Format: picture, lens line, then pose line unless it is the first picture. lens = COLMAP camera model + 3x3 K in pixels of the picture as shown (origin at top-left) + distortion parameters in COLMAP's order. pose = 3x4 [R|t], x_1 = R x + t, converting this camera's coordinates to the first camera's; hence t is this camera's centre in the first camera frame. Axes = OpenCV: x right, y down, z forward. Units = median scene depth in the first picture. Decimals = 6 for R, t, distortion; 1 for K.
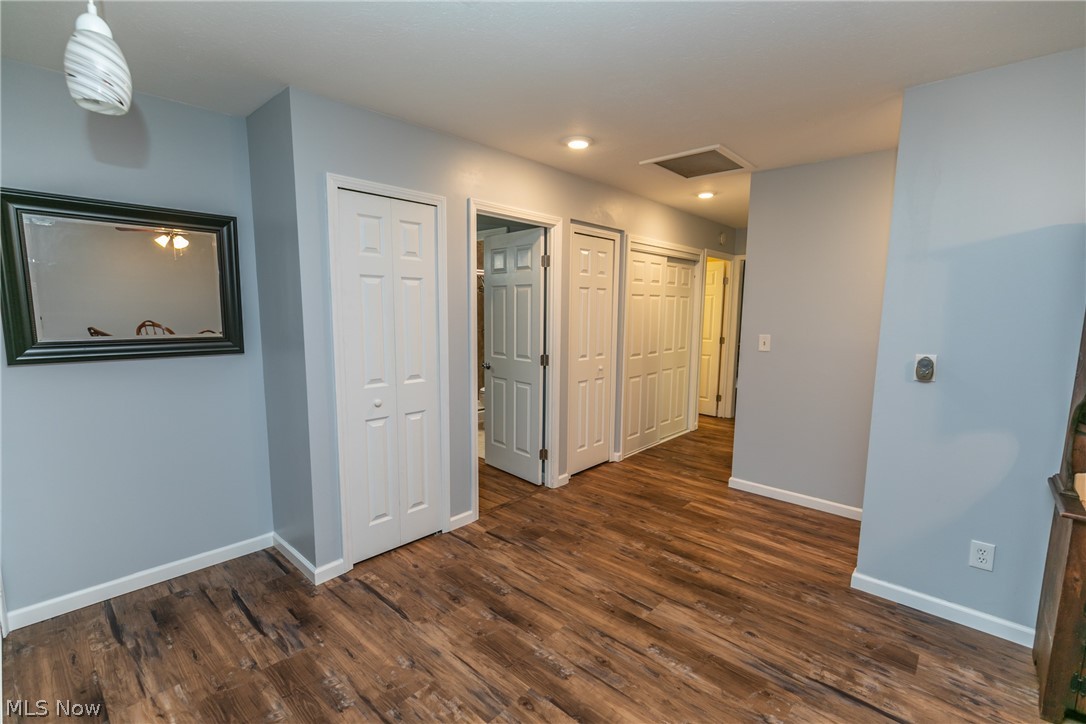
lens RADIAL K [[482.7, 0, 542.6], [0, 482.7, 369.1], [0, 0, 1]] dist [0.001678, -0.000093]
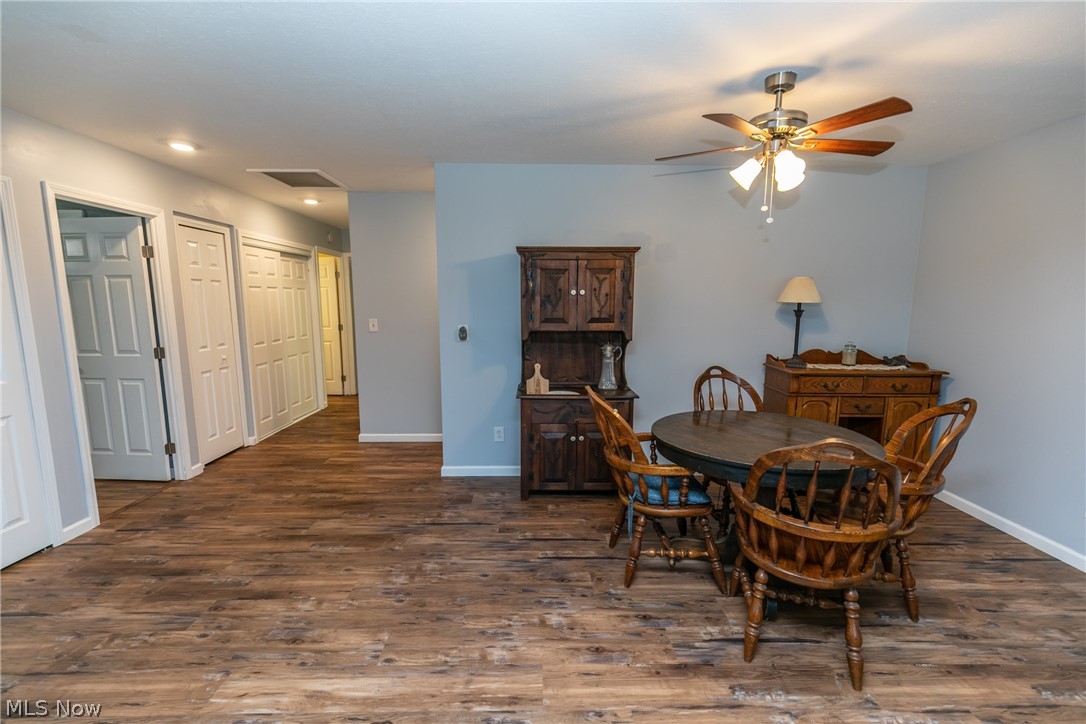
lens RADIAL K [[482.7, 0, 542.6], [0, 482.7, 369.1], [0, 0, 1]] dist [0.001678, -0.000093]
pose [[0.731228, -0.106555, 0.673760, -0.100897], [0.094653, 0.994019, 0.054477, 0.037890], [-0.675535, 0.023938, 0.736940, -0.278544]]
